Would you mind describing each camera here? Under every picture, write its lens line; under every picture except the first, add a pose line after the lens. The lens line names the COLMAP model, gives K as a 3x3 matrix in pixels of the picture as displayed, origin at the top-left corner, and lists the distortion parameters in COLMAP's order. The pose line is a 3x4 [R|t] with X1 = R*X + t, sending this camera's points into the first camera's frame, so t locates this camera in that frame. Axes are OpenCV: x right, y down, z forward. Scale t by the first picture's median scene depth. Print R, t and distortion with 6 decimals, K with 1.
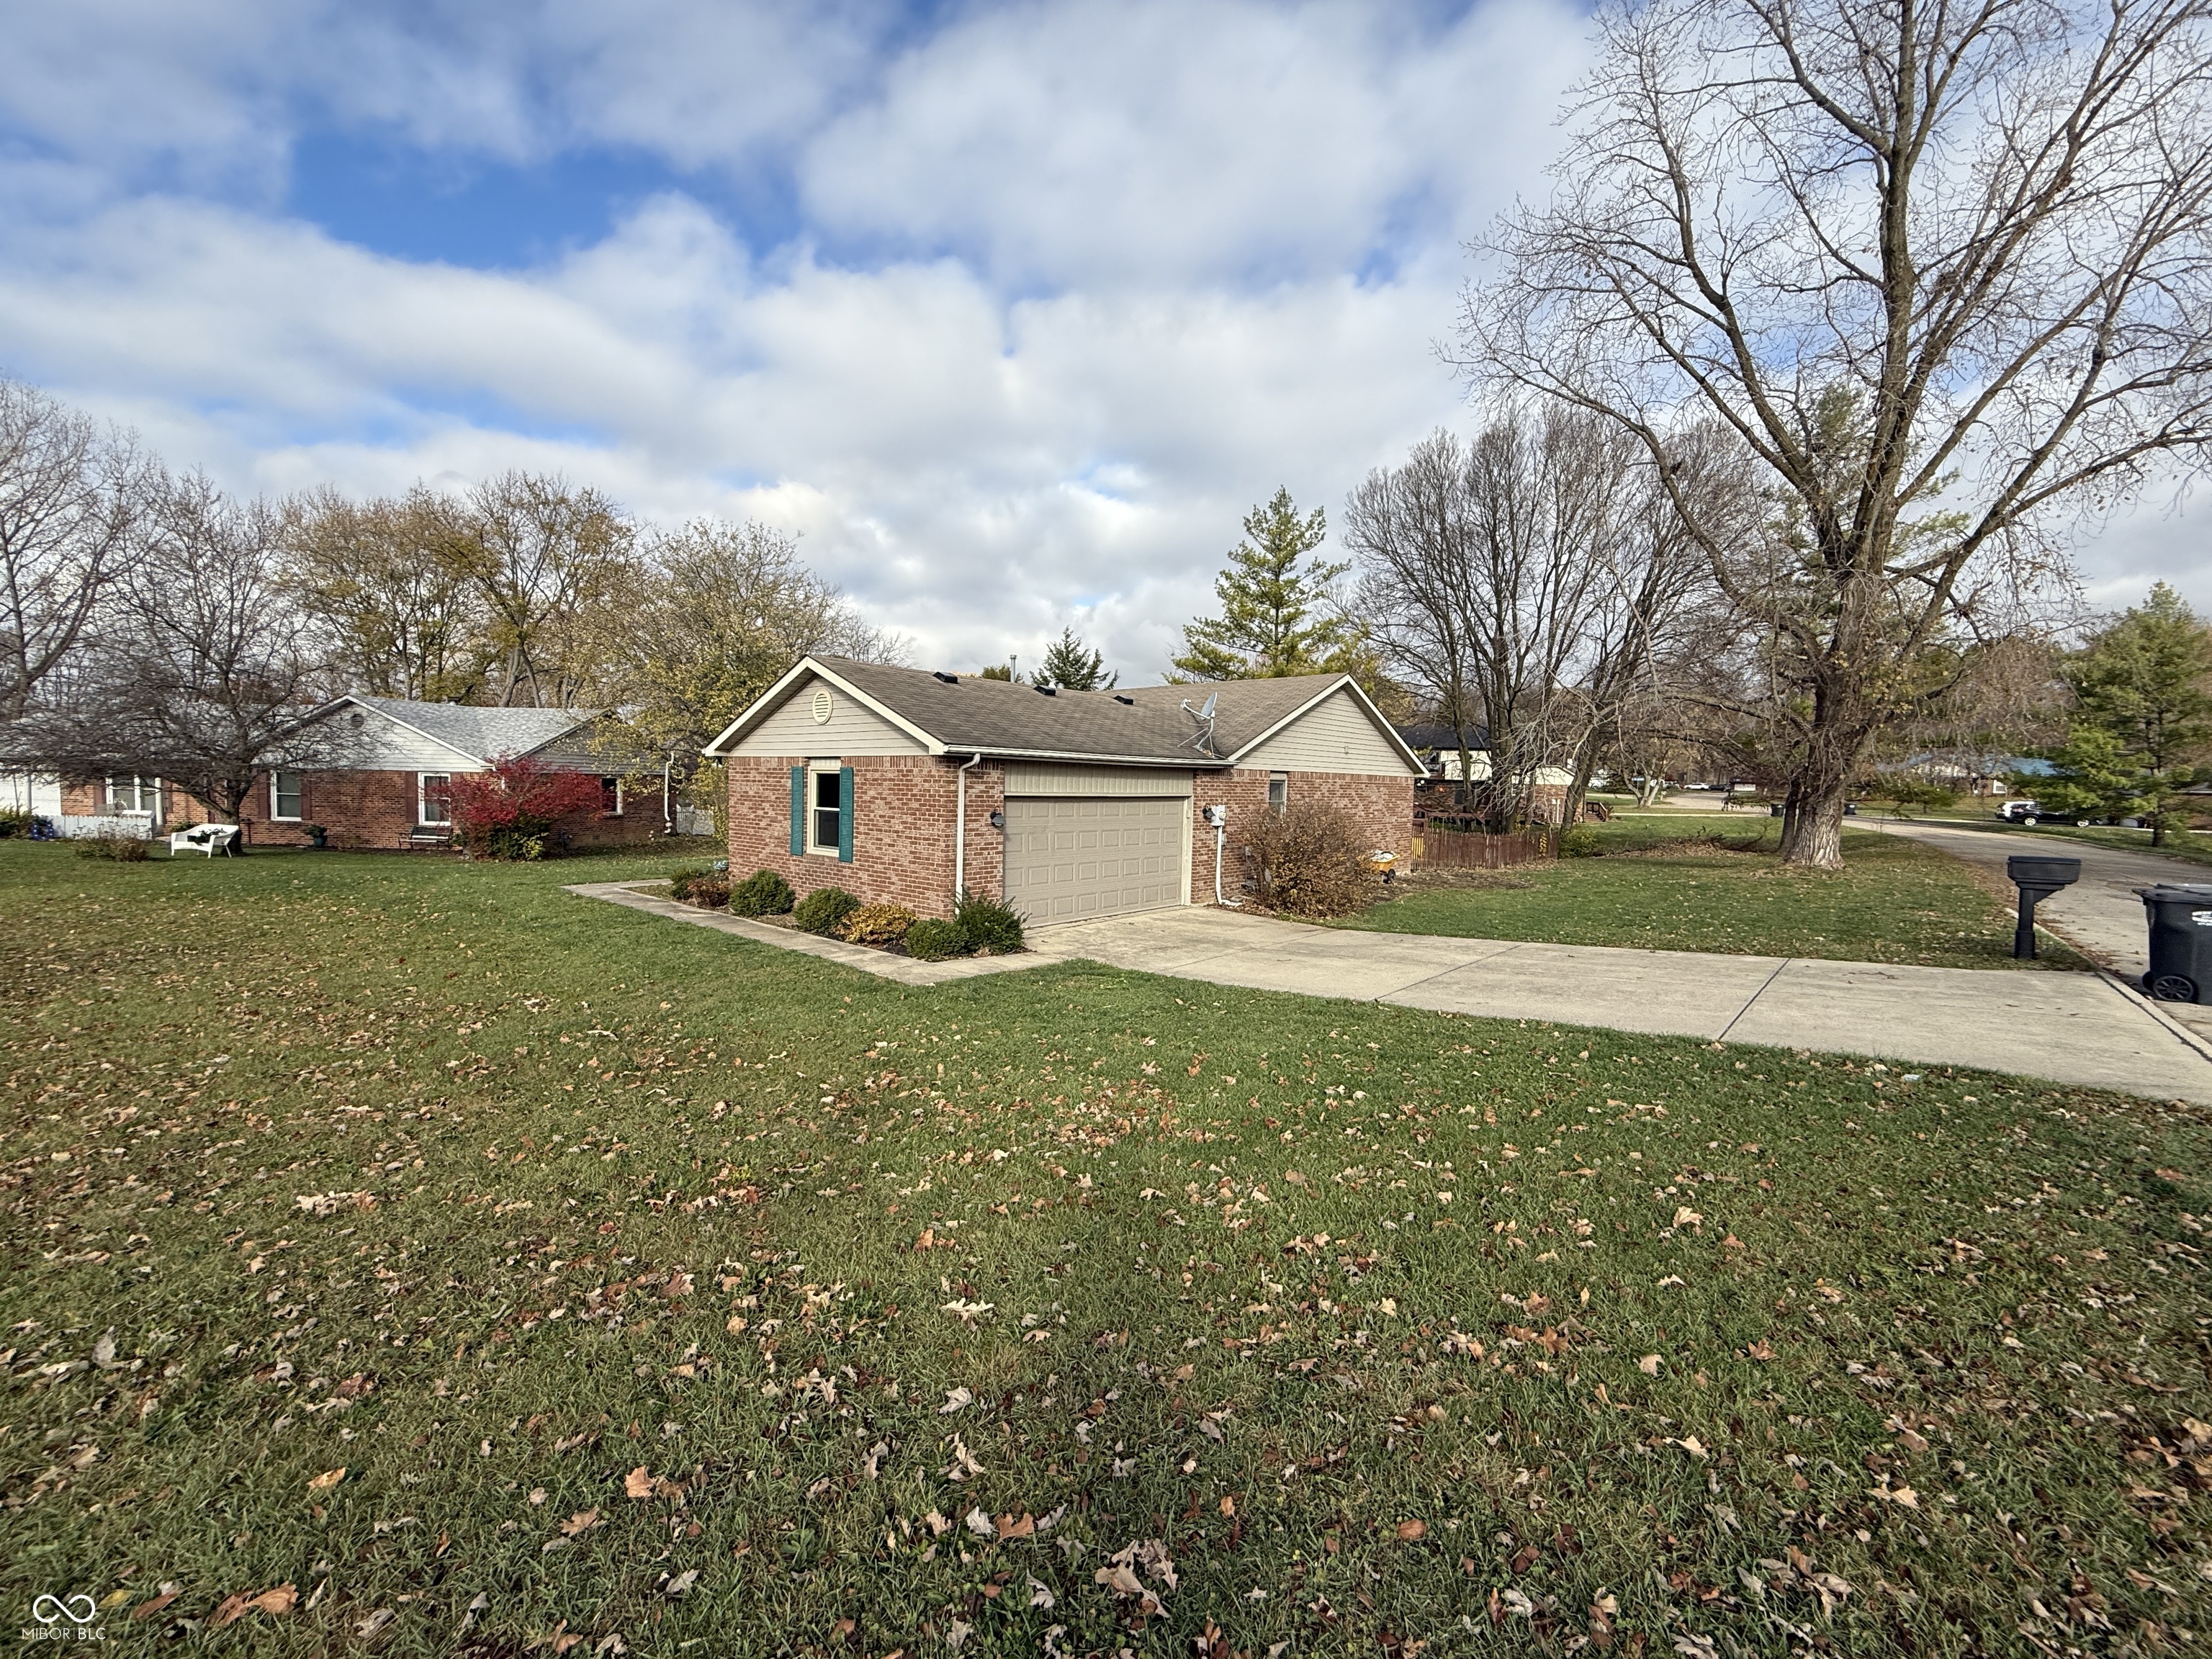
lens RADIAL K [[882.0, 0, 1108.3], [0, 882.0, 835.4], [0, 0, 1]] dist [0.002846, 0.000336]
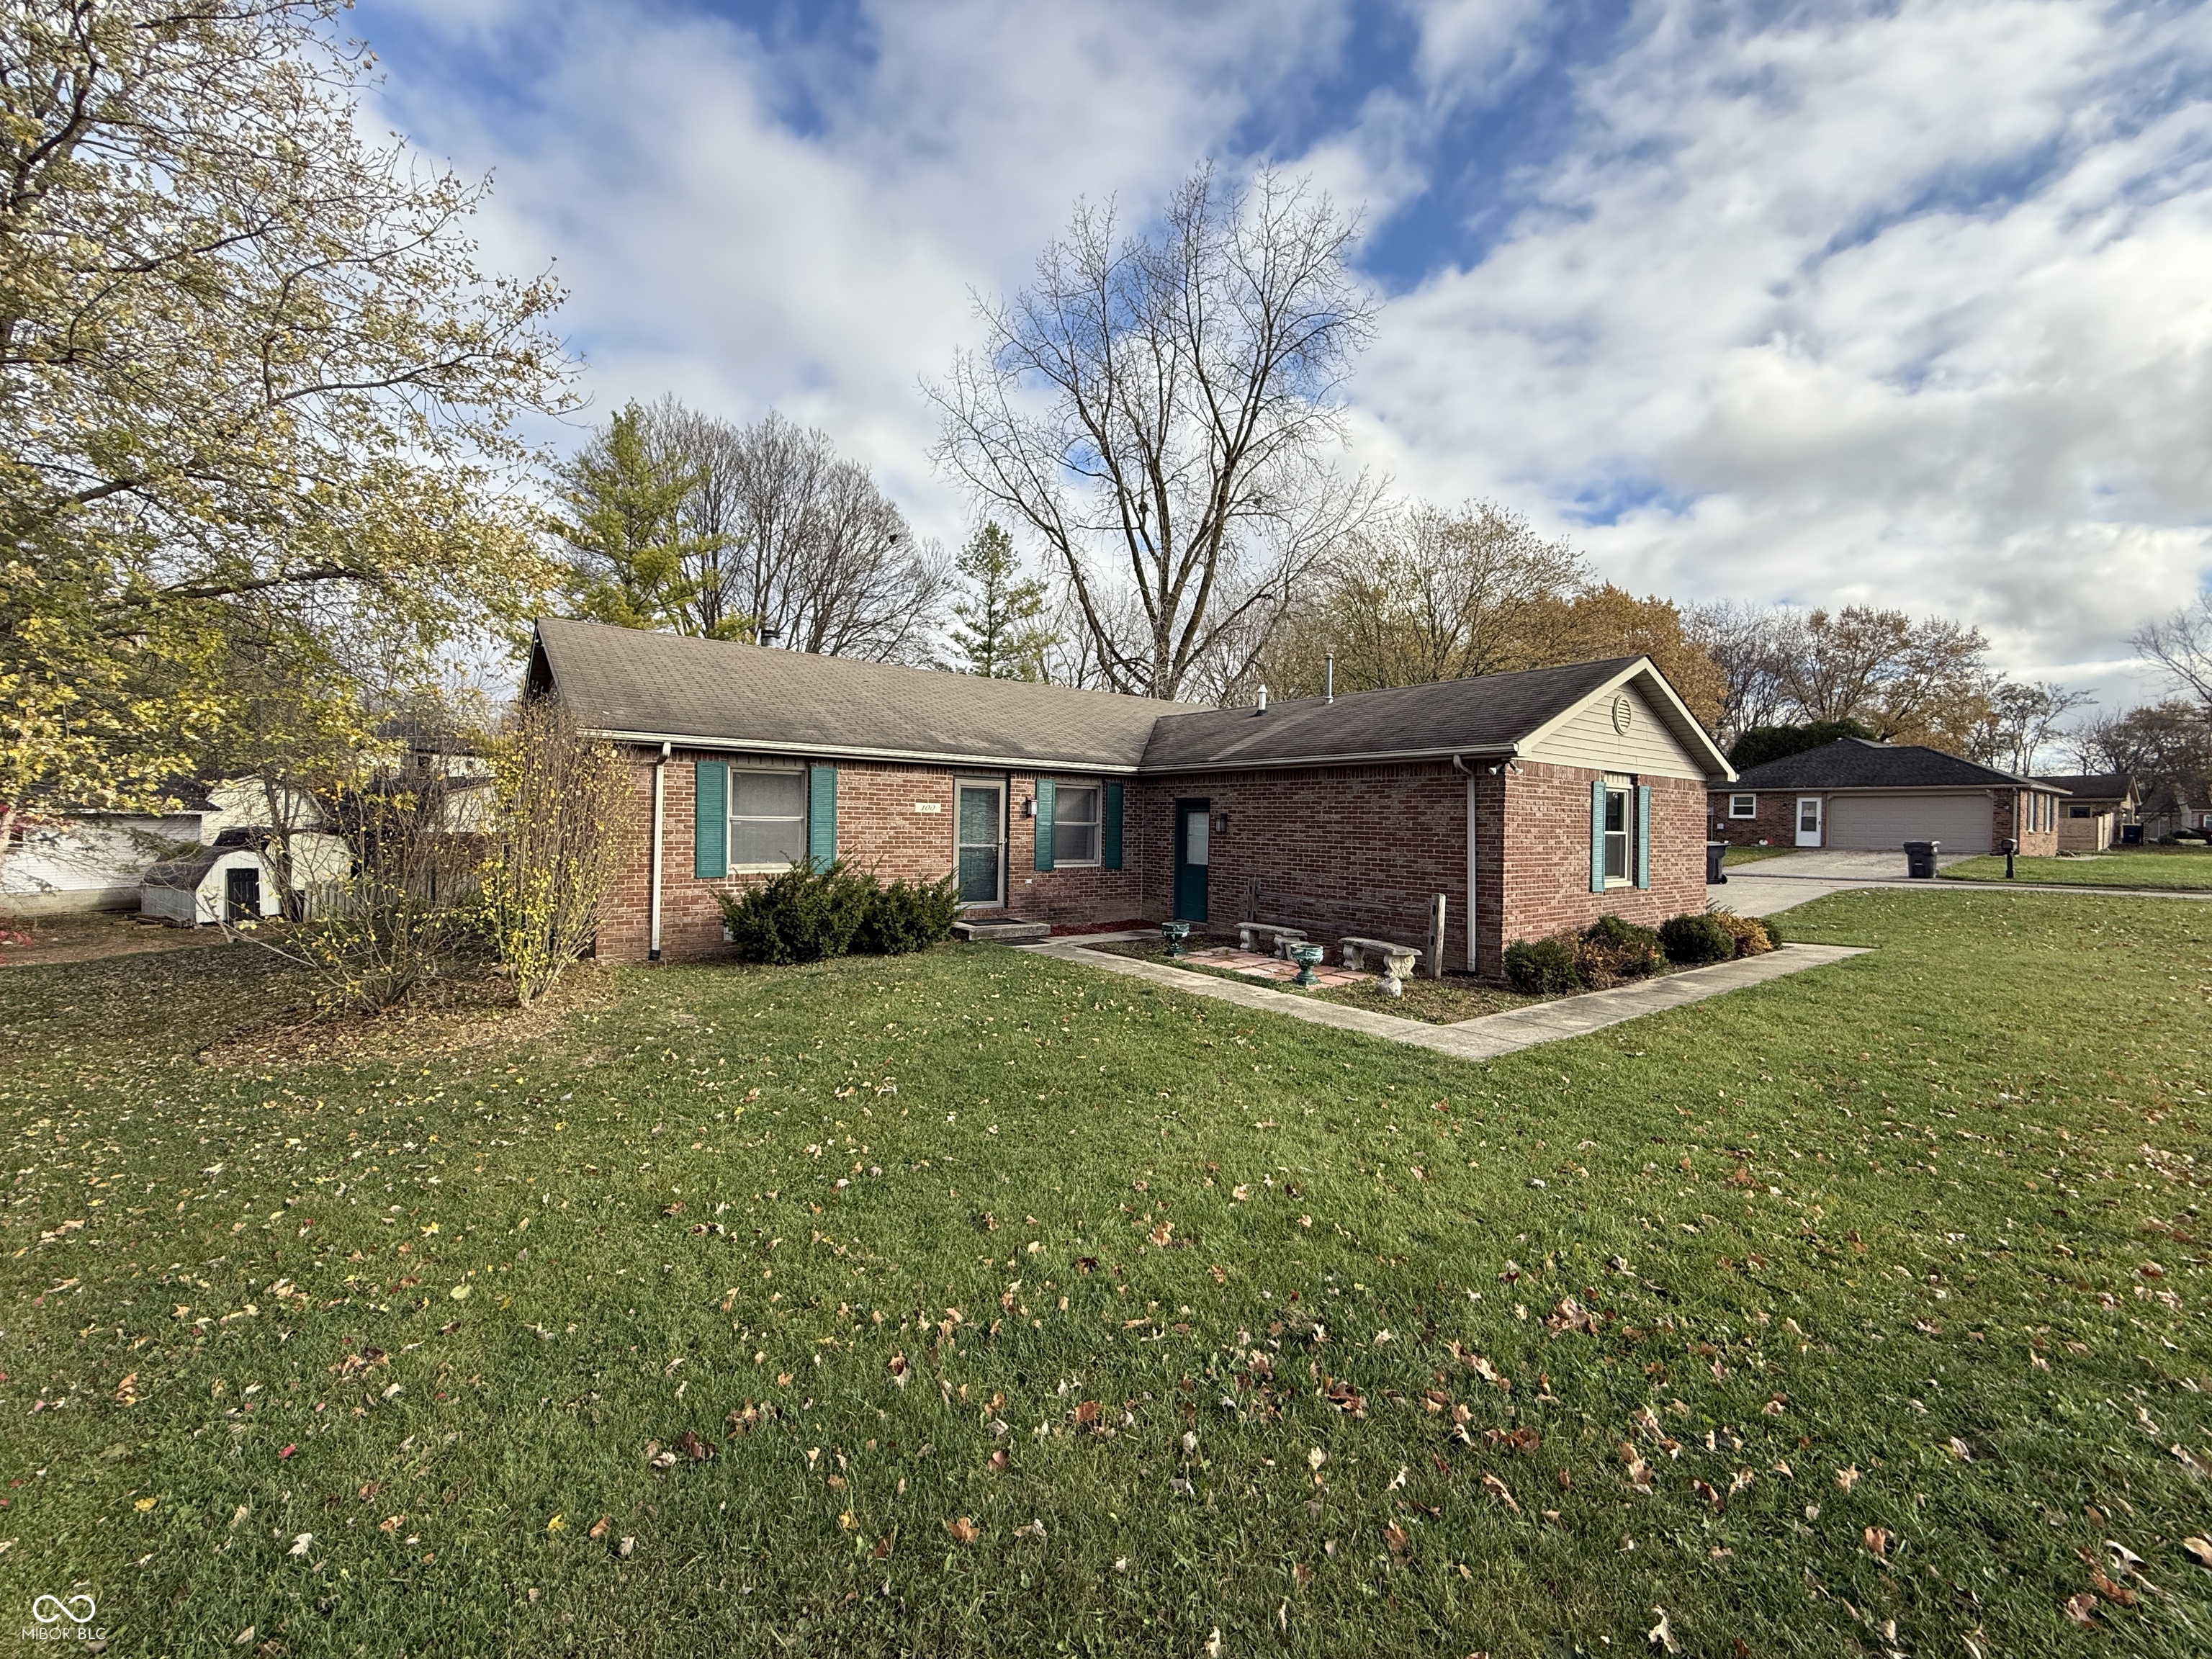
lens RADIAL K [[882.0, 0, 1104.7], [0, 882.0, 815.2], [0, 0, 1]] dist [0.002846, 0.000336]
pose [[0.215723, -0.006963, 0.976430, -1.249383], [0.047608, 0.998860, -0.003395, -0.066677], [-0.975293, 0.047218, 0.215808, 1.277147]]
